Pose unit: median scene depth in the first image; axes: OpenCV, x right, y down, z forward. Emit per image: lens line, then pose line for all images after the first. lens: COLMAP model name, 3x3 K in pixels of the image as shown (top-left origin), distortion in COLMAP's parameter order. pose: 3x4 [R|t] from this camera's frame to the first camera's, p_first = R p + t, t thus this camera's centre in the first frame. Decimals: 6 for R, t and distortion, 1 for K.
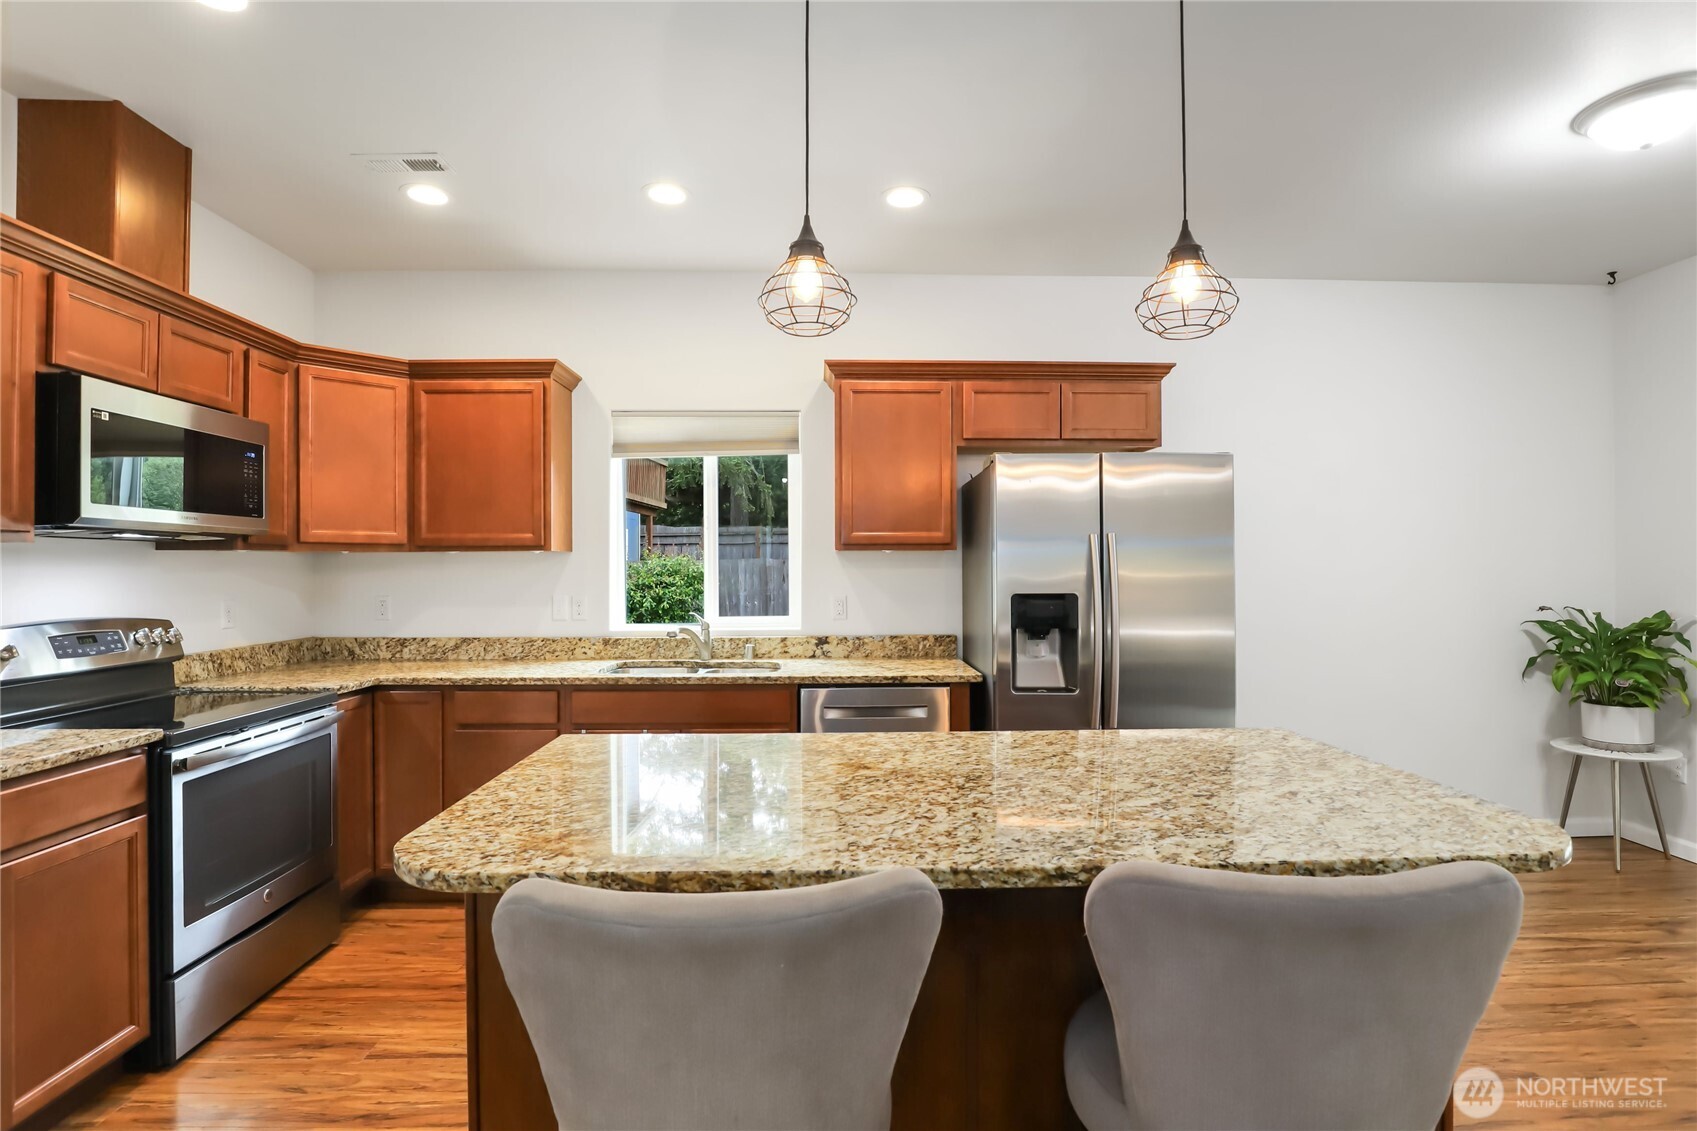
lens RADIAL K [[820.6, 0, 846.8], [0, 820.6, 564.8], [0, 0, 1]] dist [-0.024476, 0.000449]
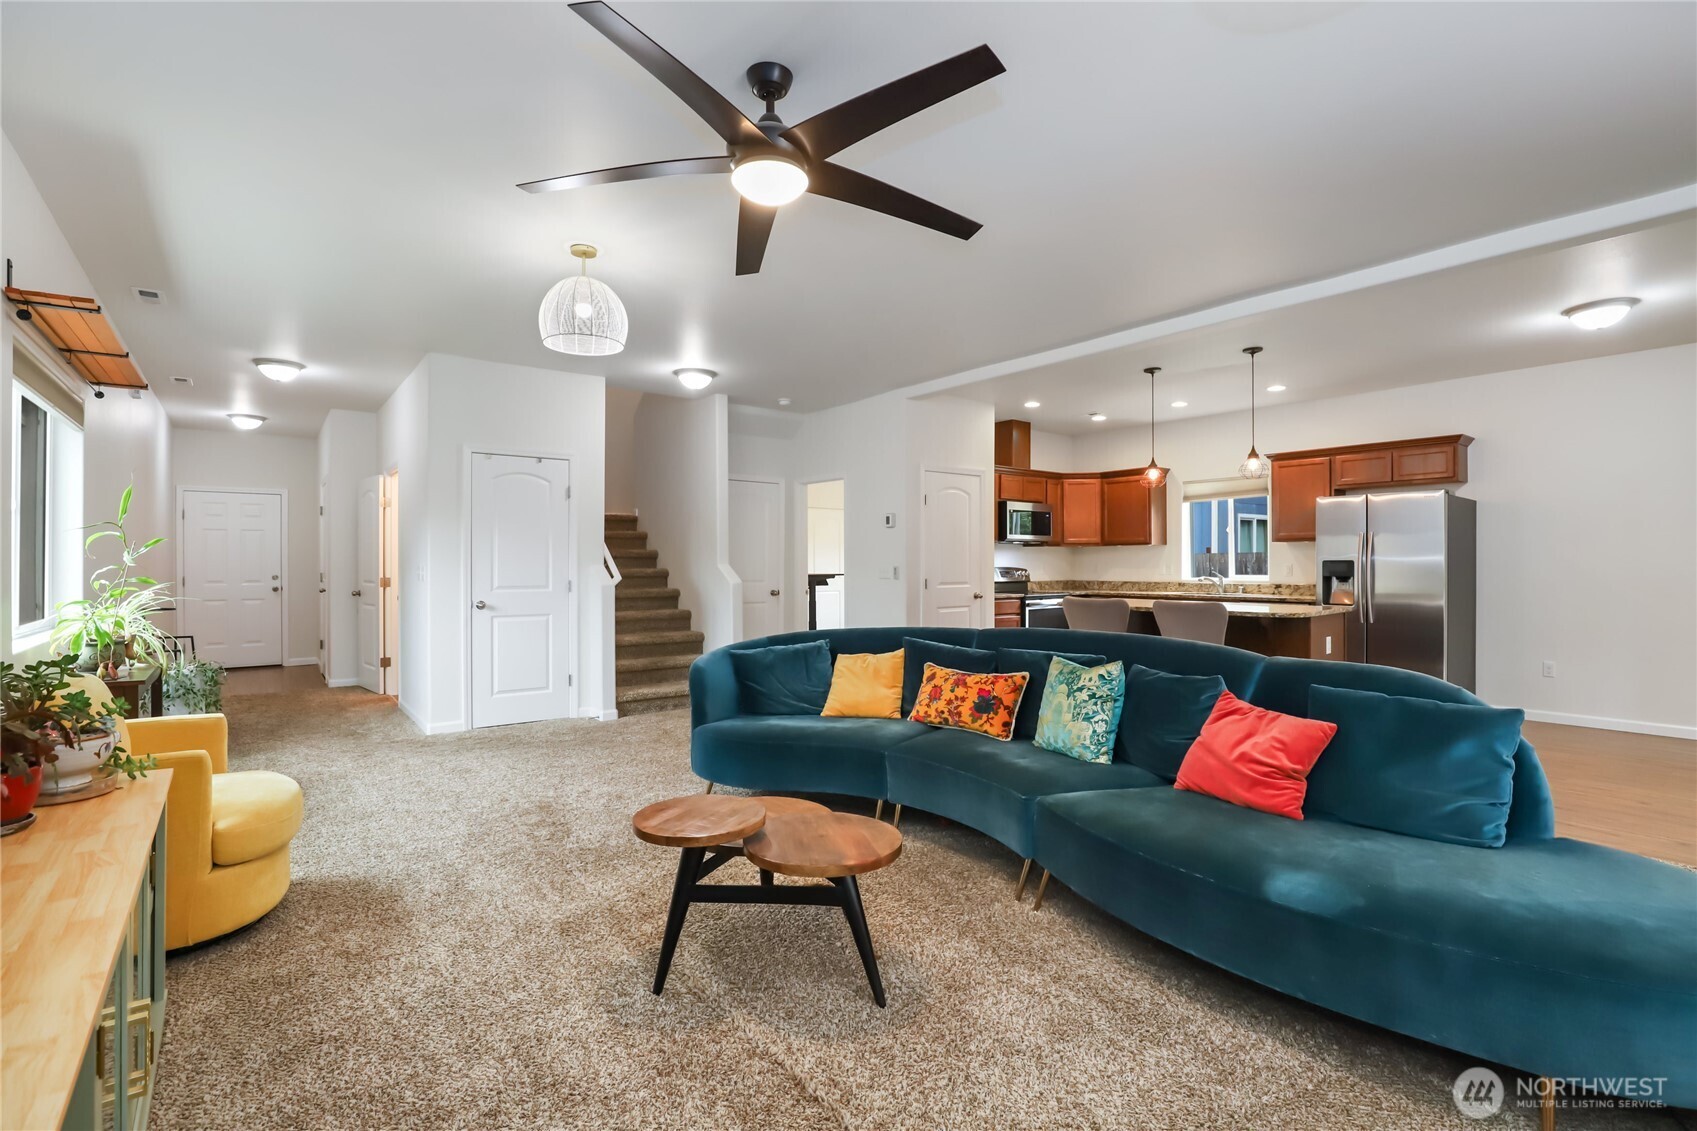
lens RADIAL K [[755.1, 0, 878.3], [0, 755.1, 559.7], [0, 0, 1]] dist [-0.000406, 0.000072]
pose [[0.615505, -0.001908, -0.788131, 0.927372], [0.003144, 0.999995, 0.000034, 0.025001], [0.788127, -0.002499, 0.615508, -1.046842]]
